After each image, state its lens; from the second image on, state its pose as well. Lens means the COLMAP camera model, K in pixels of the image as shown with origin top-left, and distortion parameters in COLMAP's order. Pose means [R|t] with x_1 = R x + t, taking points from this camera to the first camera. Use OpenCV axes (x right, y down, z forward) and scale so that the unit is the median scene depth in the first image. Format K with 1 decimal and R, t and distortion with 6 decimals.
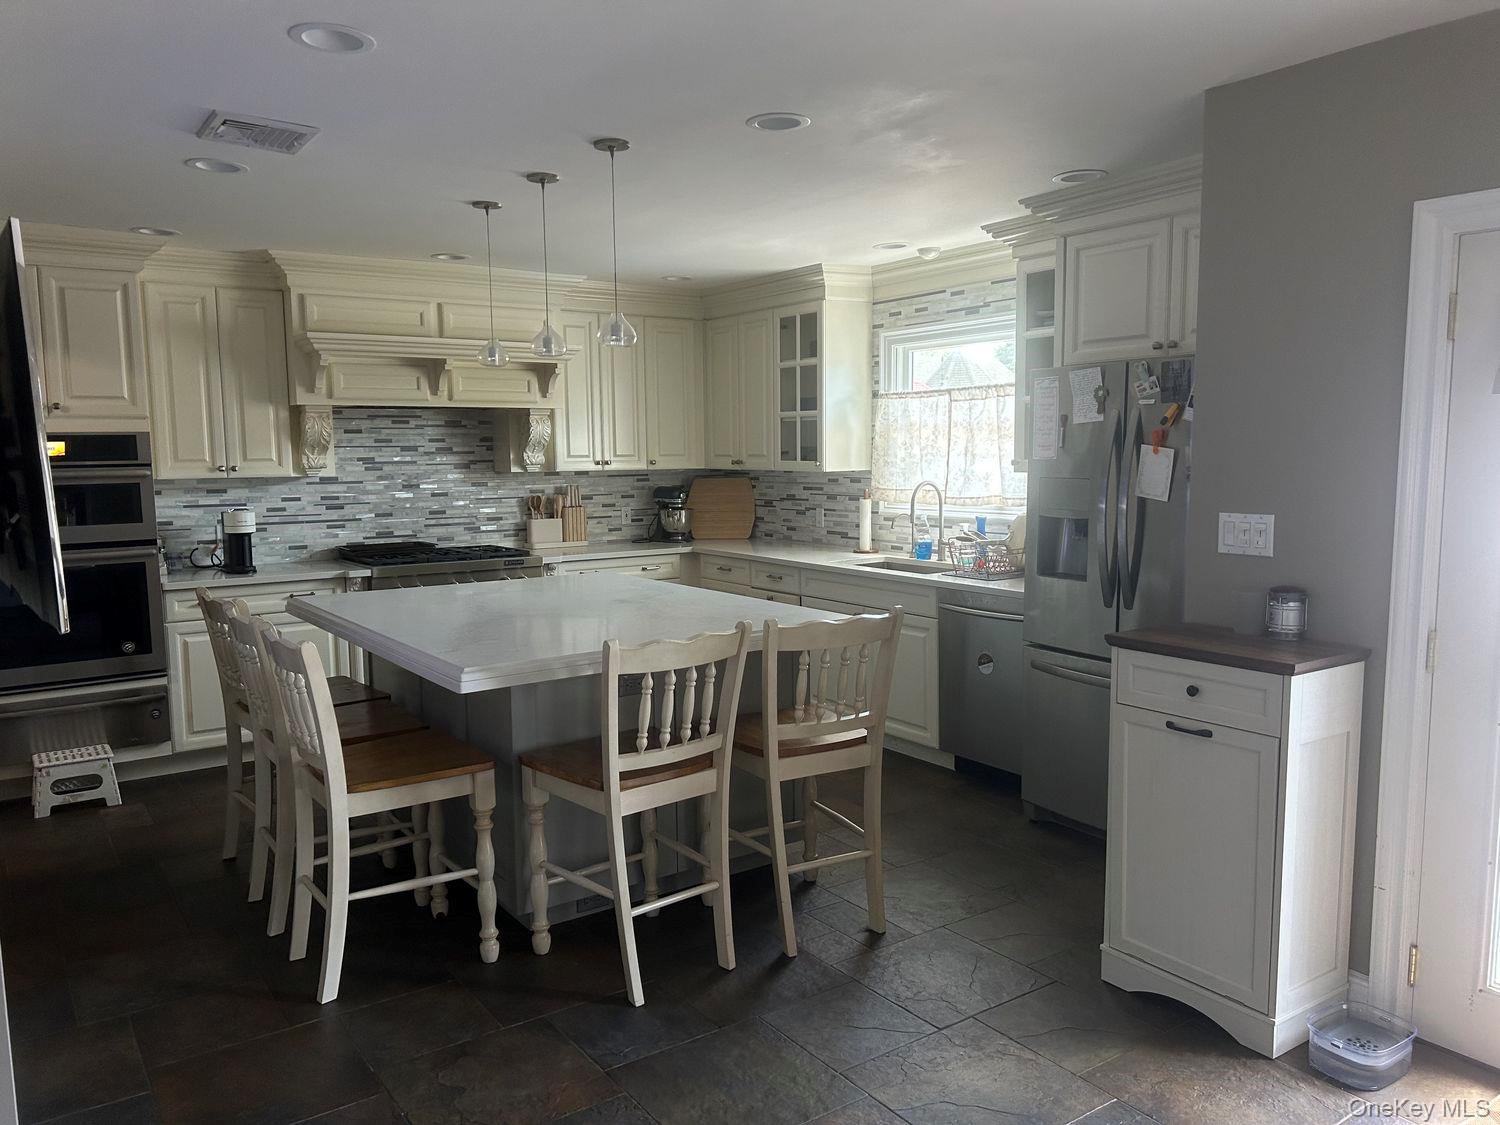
lens RADIAL K [[1123.2, 0, 743.6], [0, 1123.2, 568.1], [0, 0, 1]] dist [0.110397, -0.187758]
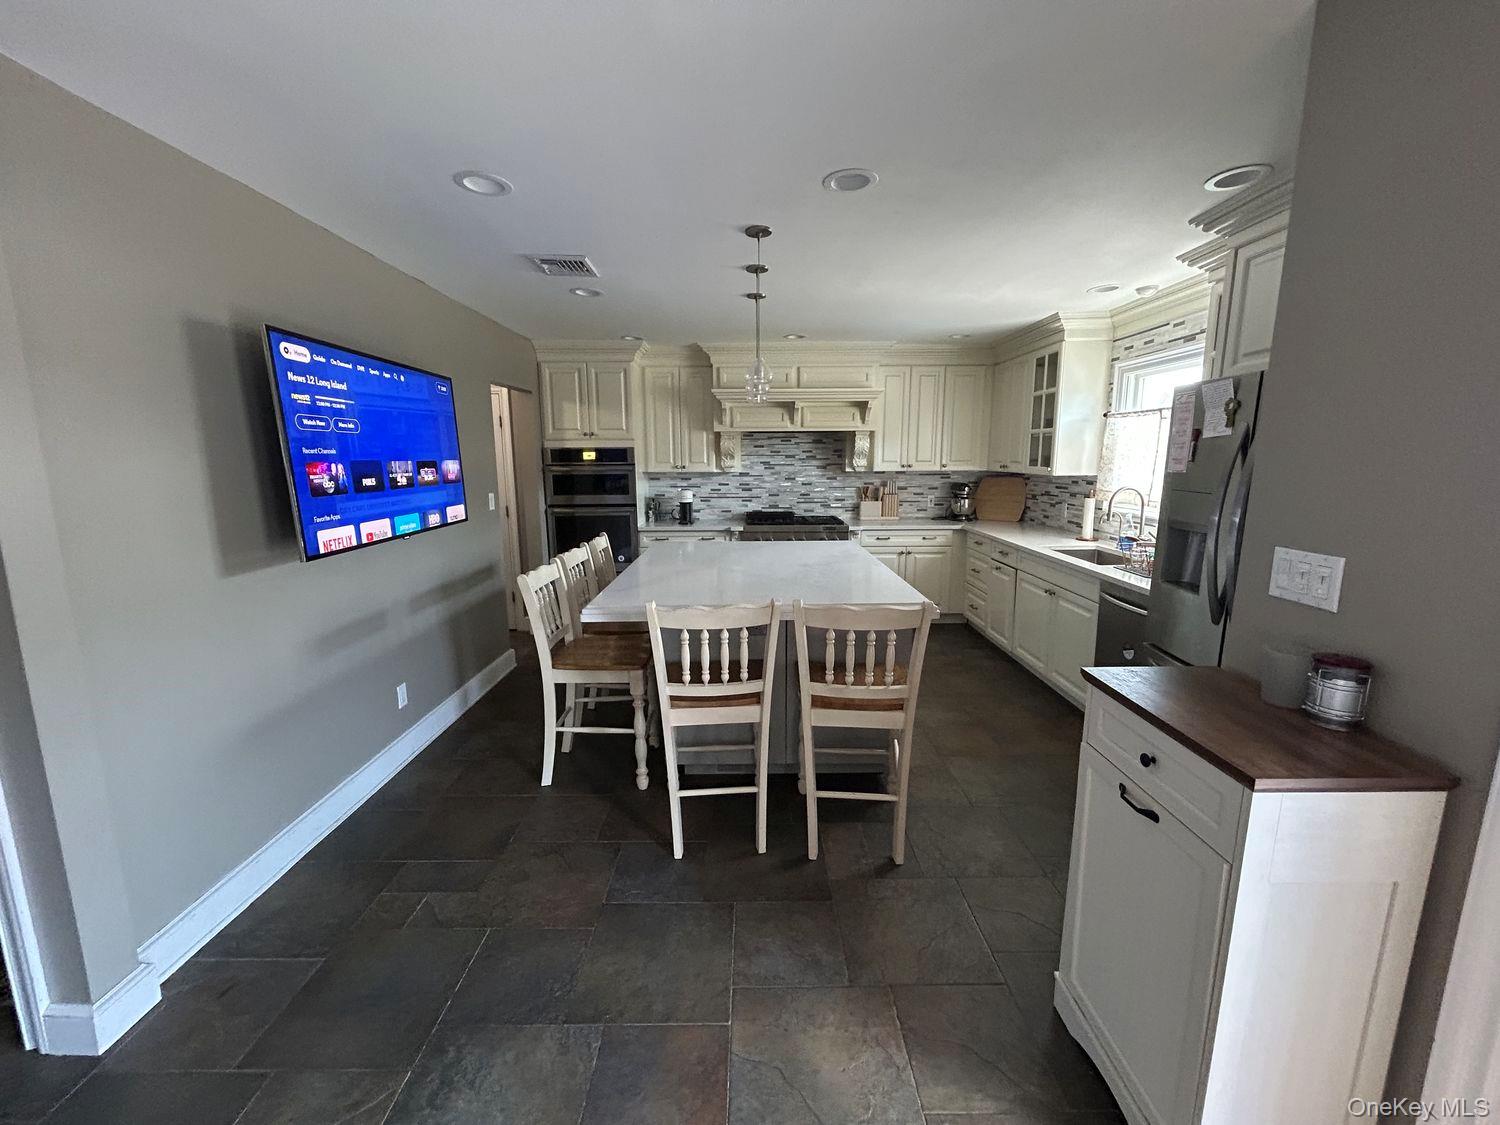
lens RADIAL K [[603.5, 0, 751.9], [0, 603.5, 559.5], [0, 0, 1]] dist [0.000210, 0.000105]
pose [[0.824972, 0.102060, -0.555883, 0.207548], [-0.064575, 0.994140, 0.086690, -0.031481], [0.561473, -0.035621, 0.826728, 0.255862]]
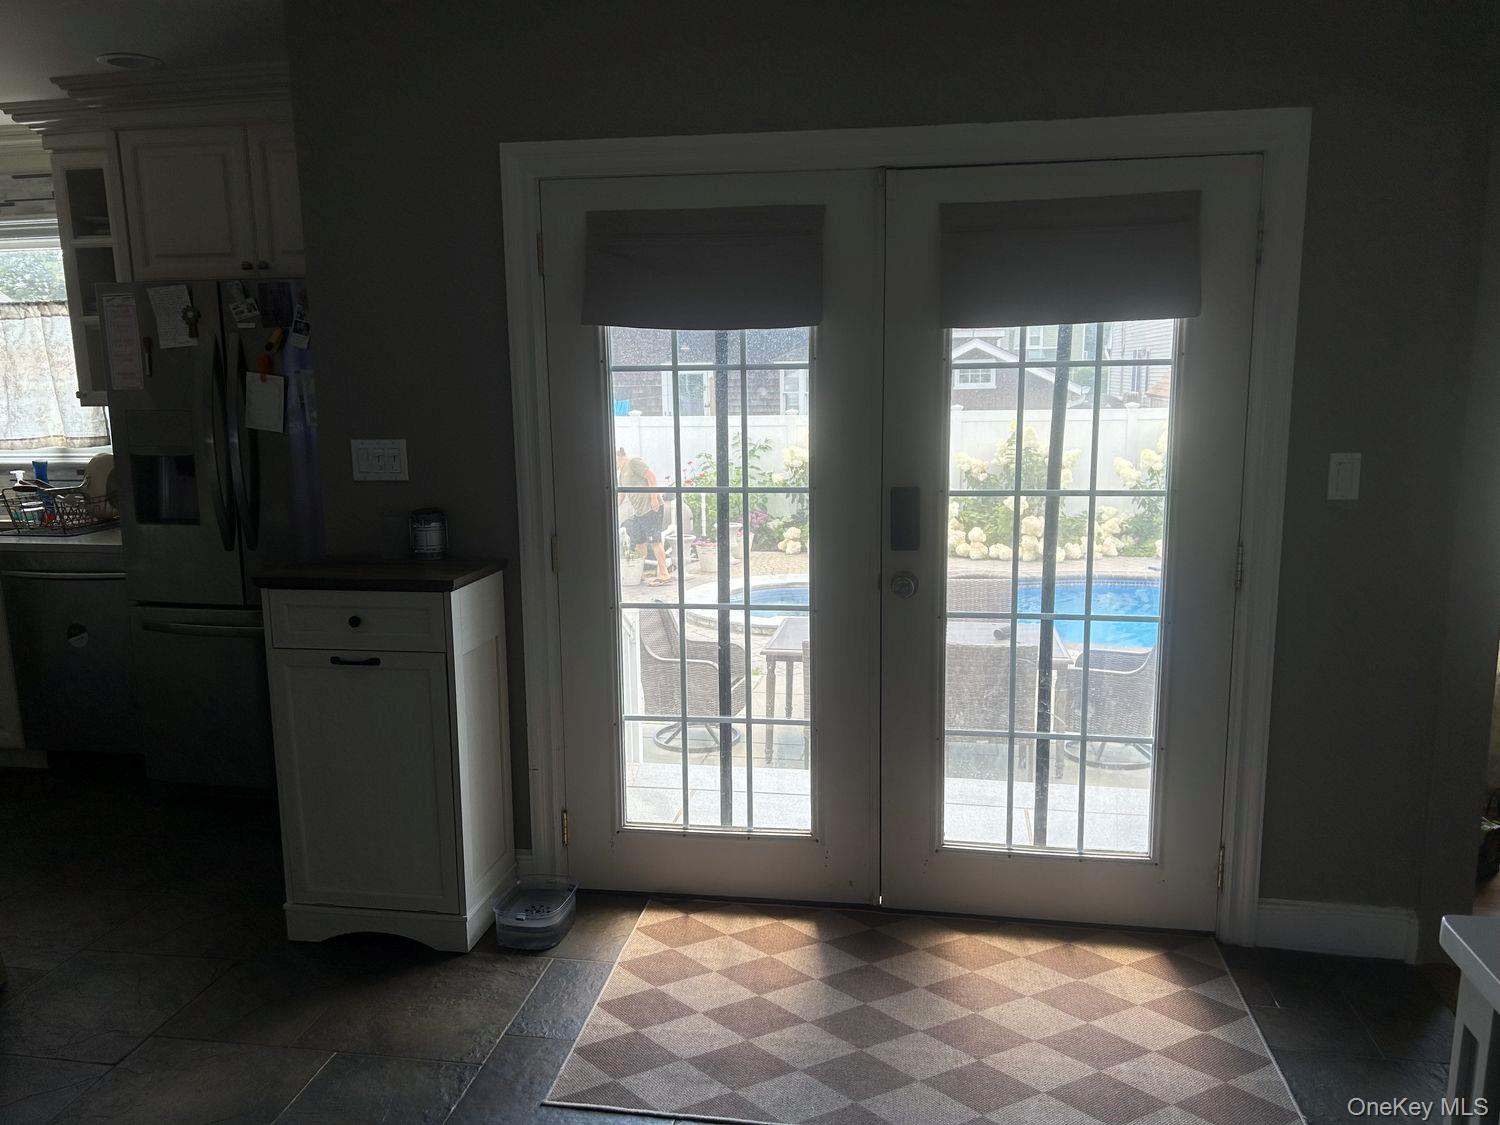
lens RADIAL K [[1131.0, 0, 750.0], [0, 1131.0, 562.5], [0, 0, 1]] dist [0.042019, -0.038802]
pose [[0.695867, -0.117088, 0.708561, -0.030616], [0.082705, 0.993121, 0.082888, 0.002158], [-0.713393, 0.000922, 0.700764, 0.037897]]
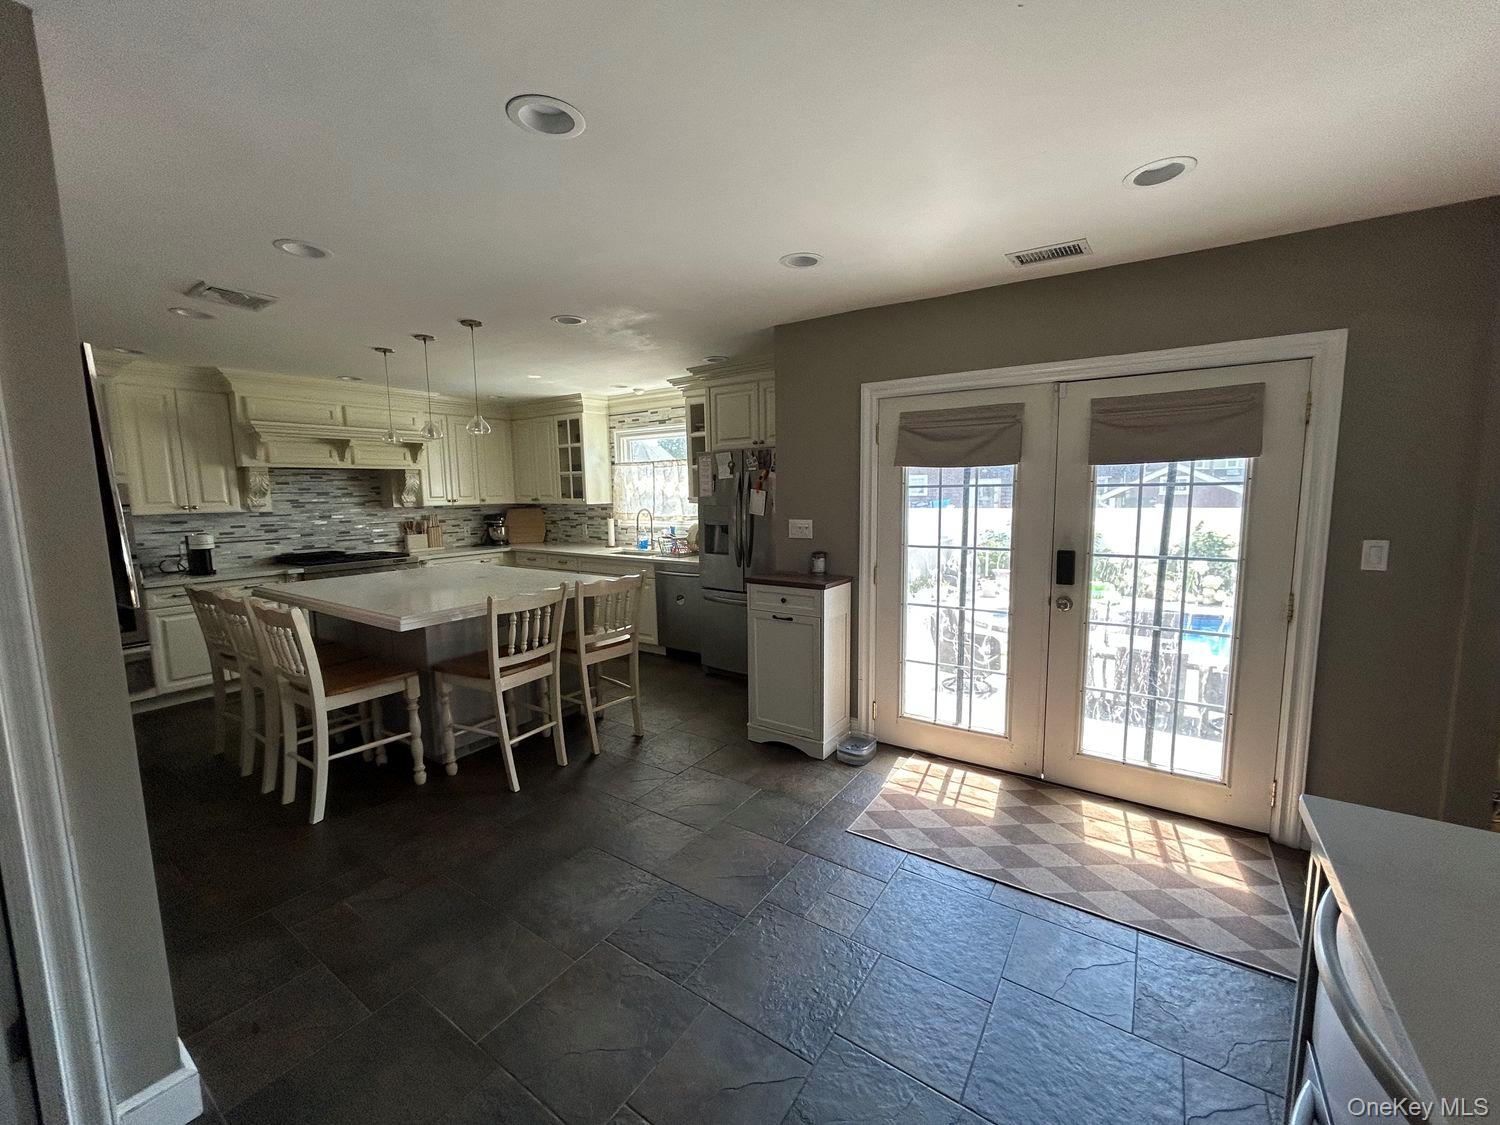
lens RADIAL K [[603.5, 0, 751.9], [0, 603.5, 559.5], [0, 0, 1]] dist [0.000210, 0.000105]
pose [[0.933326, -0.045236, 0.356169, -0.038845], [0.043871, 0.998966, 0.011914, 0.006524], [-0.356339, 0.004505, 0.934346, -0.034528]]
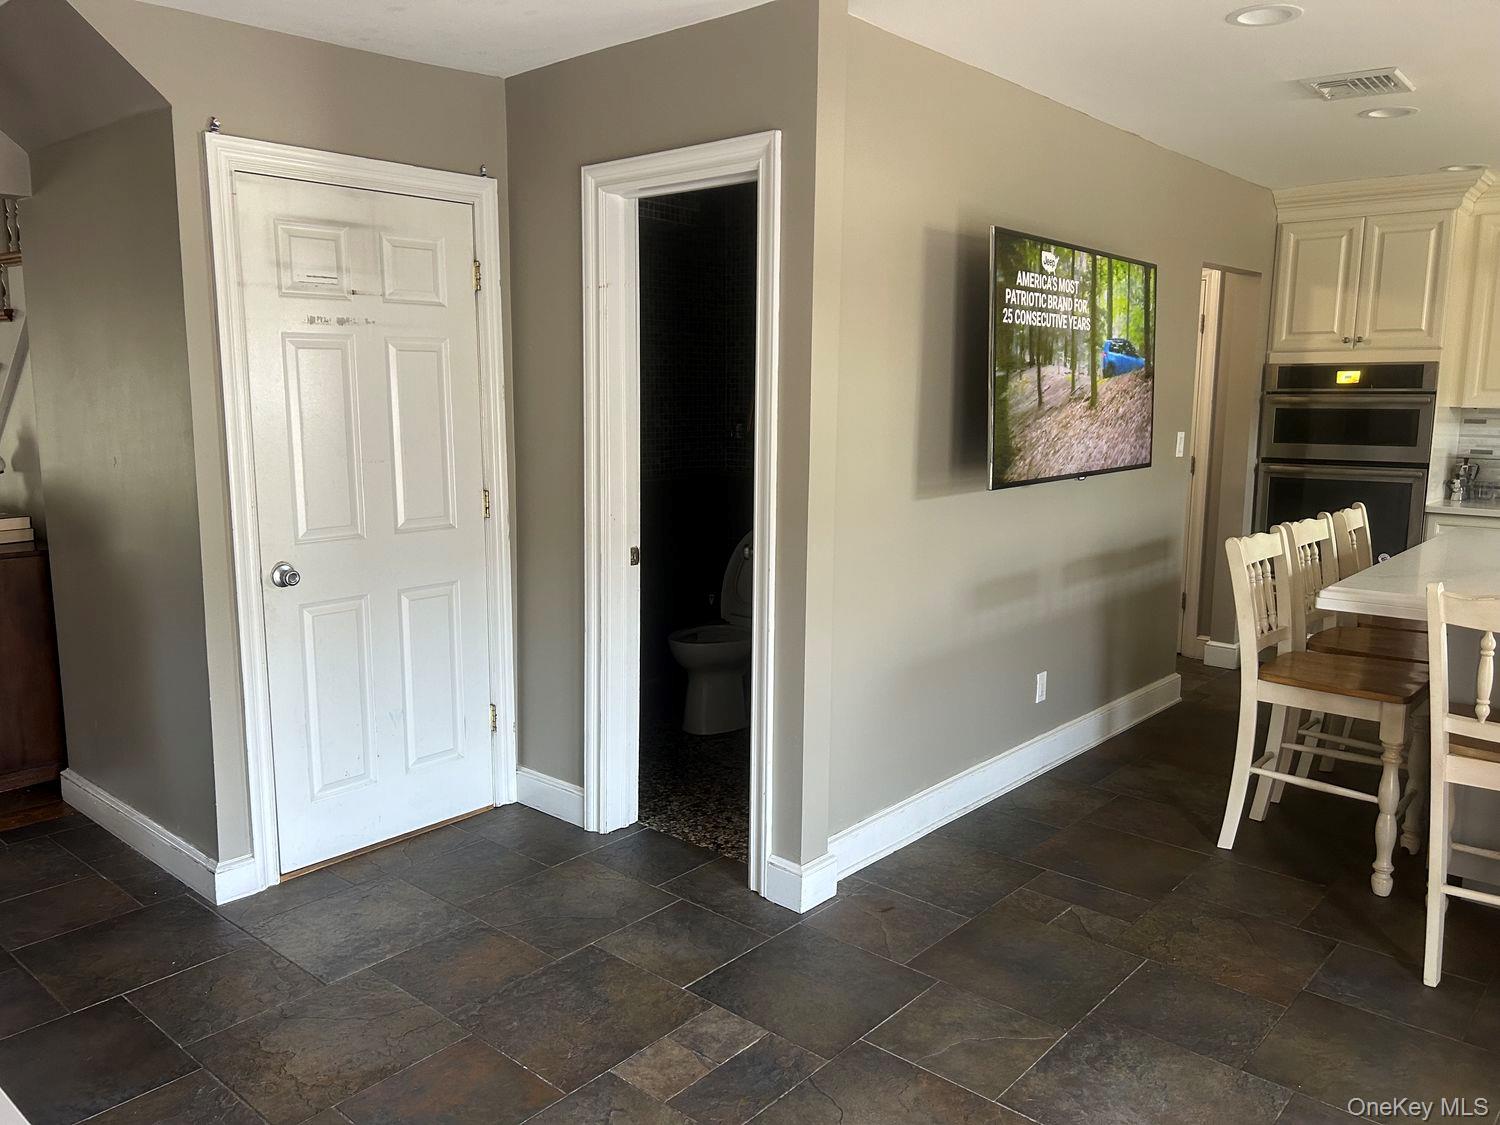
lens RADIAL K [[1131.0, 0, 750.0], [0, 1131.0, 562.5], [0, 0, 1]] dist [0.042019, -0.038802]
pose [[0.242637, 0.161564, -0.956569, 0.346976], [-0.111747, 0.984126, 0.137874, -0.010622], [0.963660, 0.073441, 0.256839, 0.118702]]
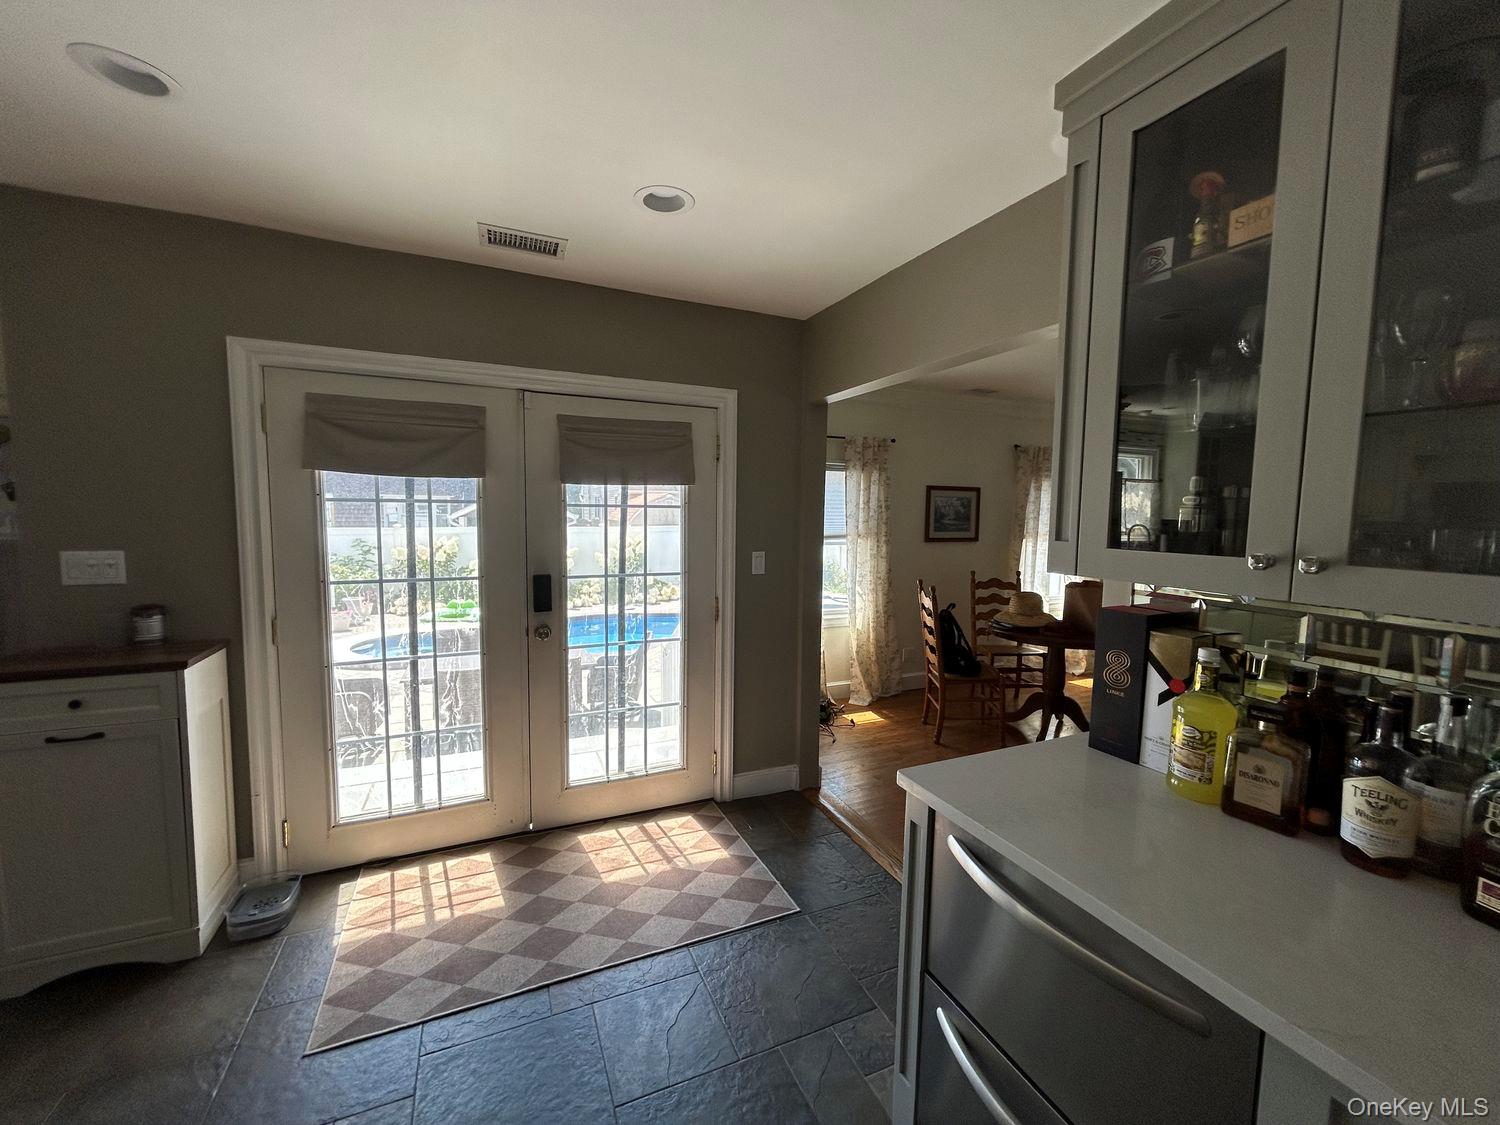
lens RADIAL K [[603.5, 0, 751.9], [0, 603.5, 559.5], [0, 0, 1]] dist [0.000210, 0.000105]
pose [[0.186720, -0.070322, 0.979893, -0.038298], [0.088282, 0.994600, 0.054556, -0.006802], [-0.978438, 0.076320, 0.191920, 0.103484]]
